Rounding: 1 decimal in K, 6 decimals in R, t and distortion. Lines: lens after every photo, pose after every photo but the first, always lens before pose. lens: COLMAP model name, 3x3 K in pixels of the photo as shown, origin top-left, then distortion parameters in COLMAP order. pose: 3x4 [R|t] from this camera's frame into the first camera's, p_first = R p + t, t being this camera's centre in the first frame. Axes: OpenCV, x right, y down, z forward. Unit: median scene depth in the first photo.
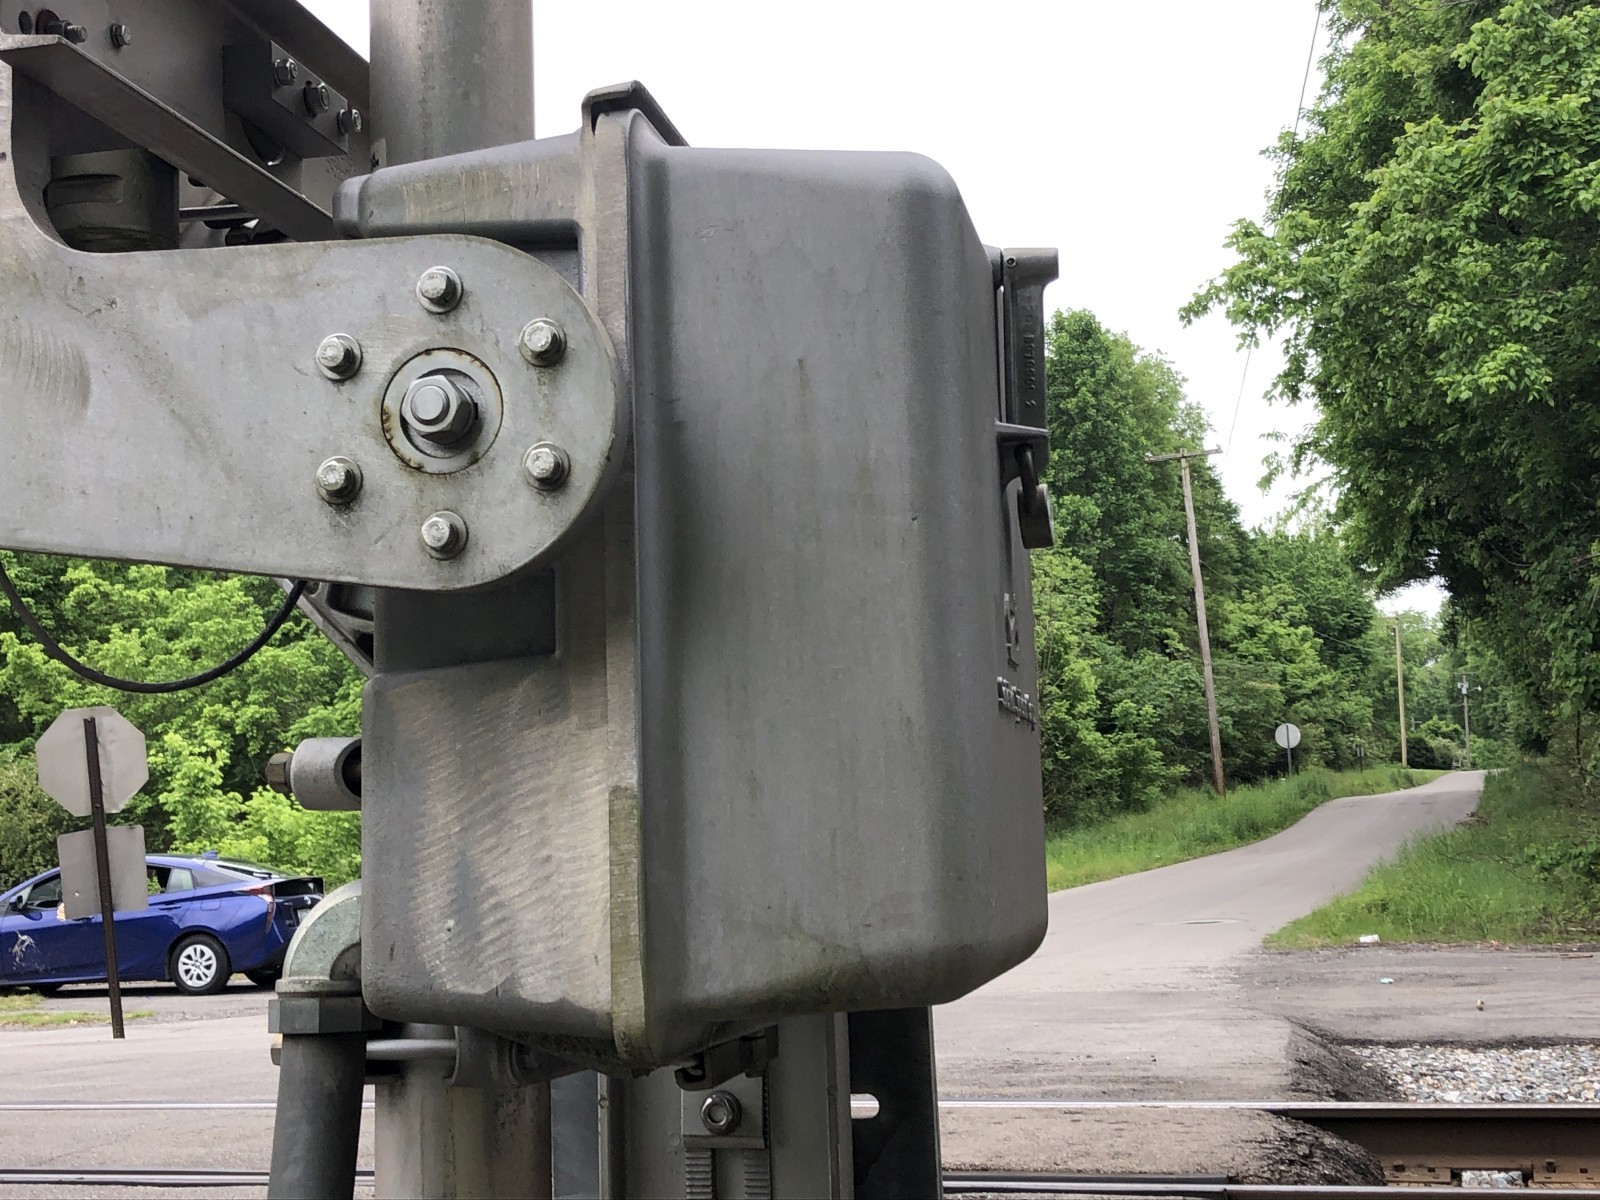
lens RADIAL K [[2094.9, 0, 800.3], [0, 2094.9, 514.8], [0, 0, 1]] dist [0.154103, -0.577486]
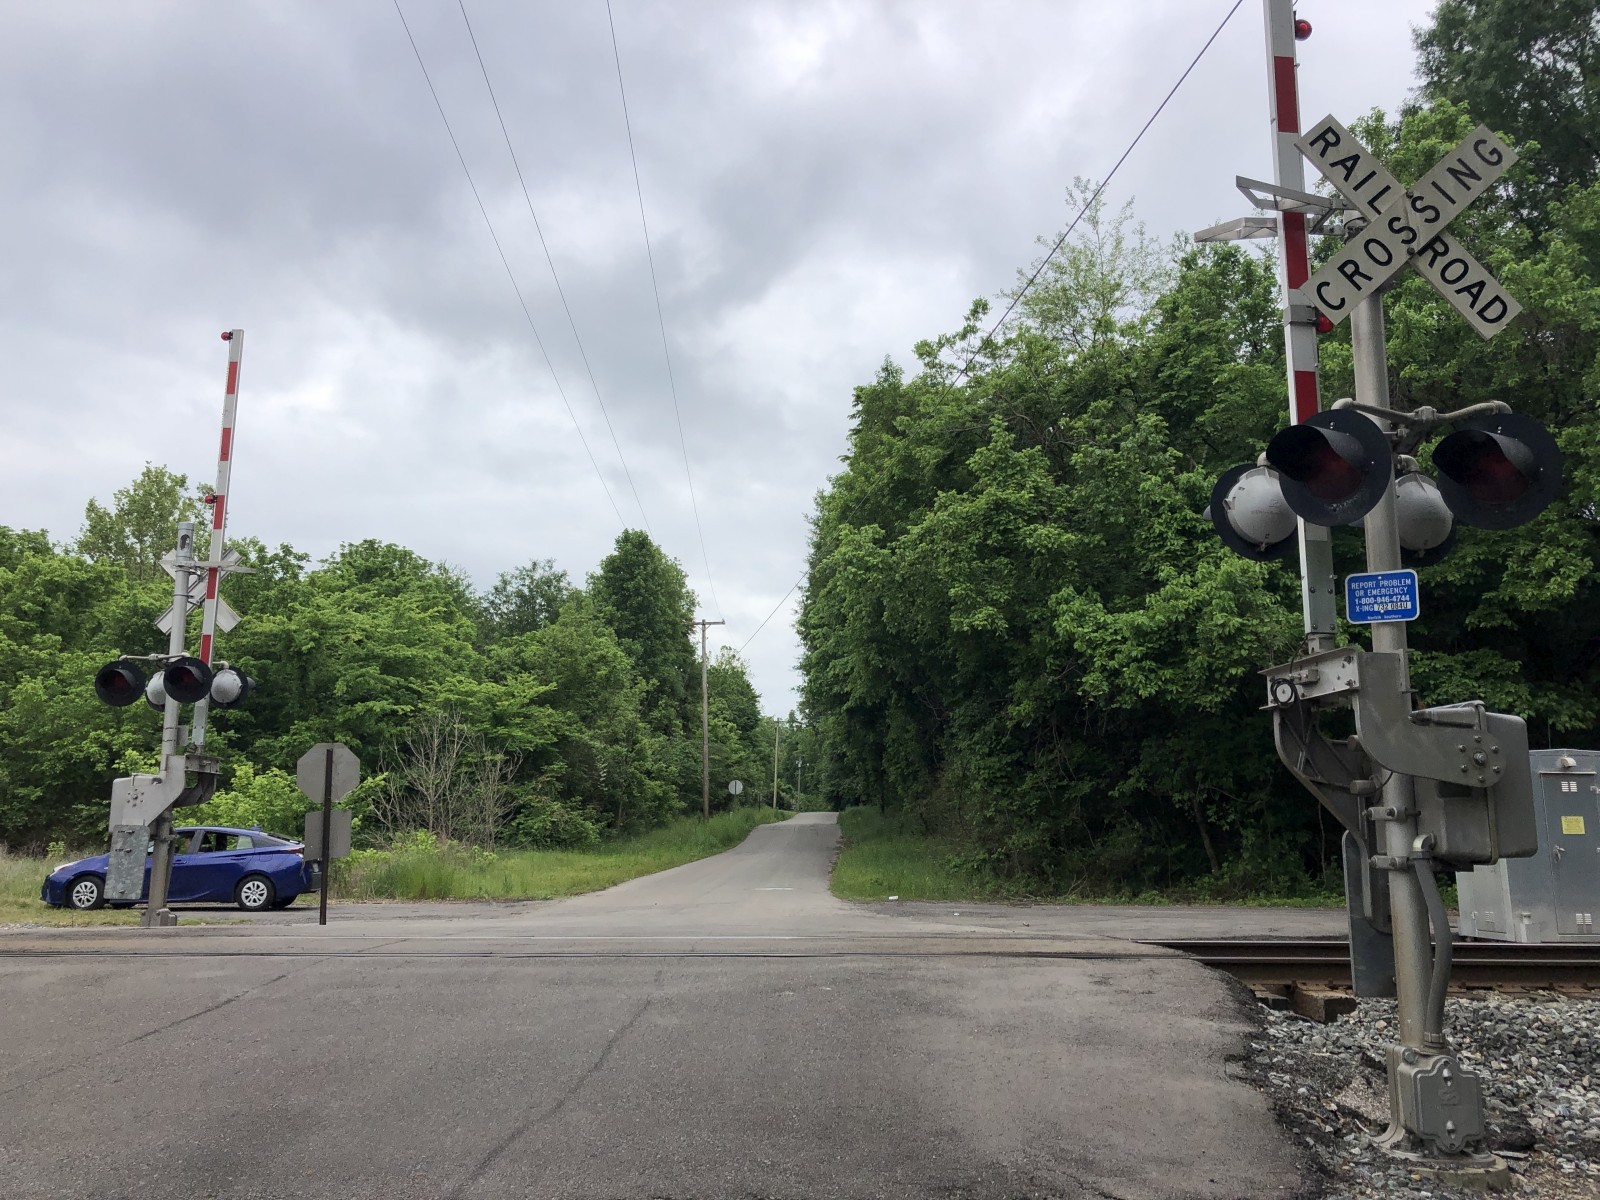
lens RADIAL K [[1284.3, 0, 795.7], [0, 1284.3, 553.2], [0, 0, 1]] dist [0.043013, -0.042913]
pose [[0.948312, 0.109974, 0.297675, -0.188505], [-0.088770, 0.992514, -0.083882, -0.008626], [-0.304671, 0.053122, 0.950975, -0.119549]]
